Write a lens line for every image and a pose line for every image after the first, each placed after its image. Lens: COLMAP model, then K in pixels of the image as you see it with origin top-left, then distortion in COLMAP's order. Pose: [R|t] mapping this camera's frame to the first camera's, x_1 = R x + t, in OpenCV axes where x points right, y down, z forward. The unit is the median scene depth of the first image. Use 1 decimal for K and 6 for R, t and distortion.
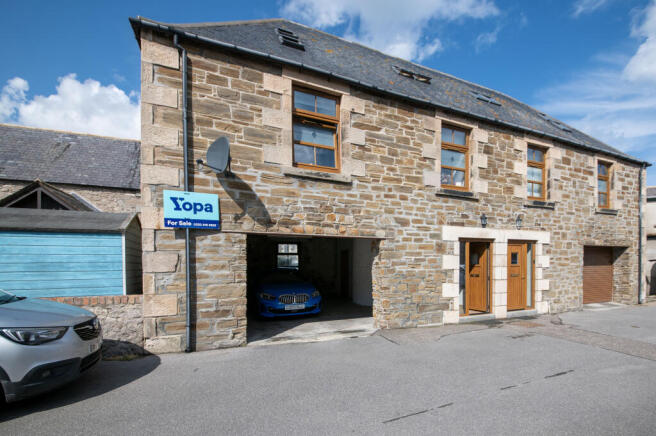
lens RADIAL K [[256.4, 0, 320.5], [0, 256.4, 262.9], [0, 0, 1]] dist [0.004067, -0.000107]
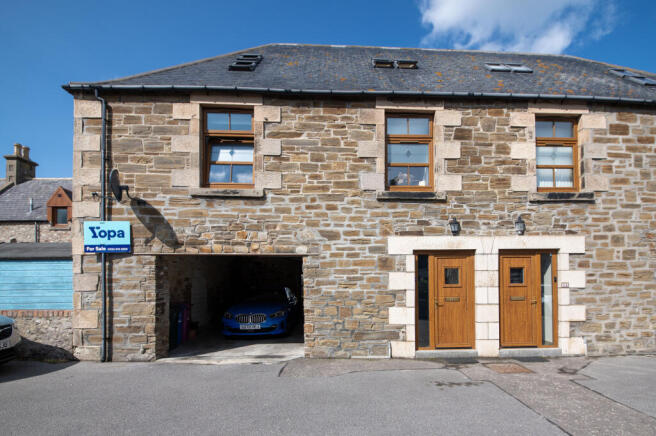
lens RADIAL K [[246.1, 0, 330.7], [0, 246.1, 278.9], [0, 0, 1]] dist [-0.000475, -0.001472]
pose [[0.947611, -0.009727, -0.319278, 0.606067], [0.004052, 0.999822, -0.018435, 0.004071], [0.319401, 0.016176, 0.947482, 0.221378]]
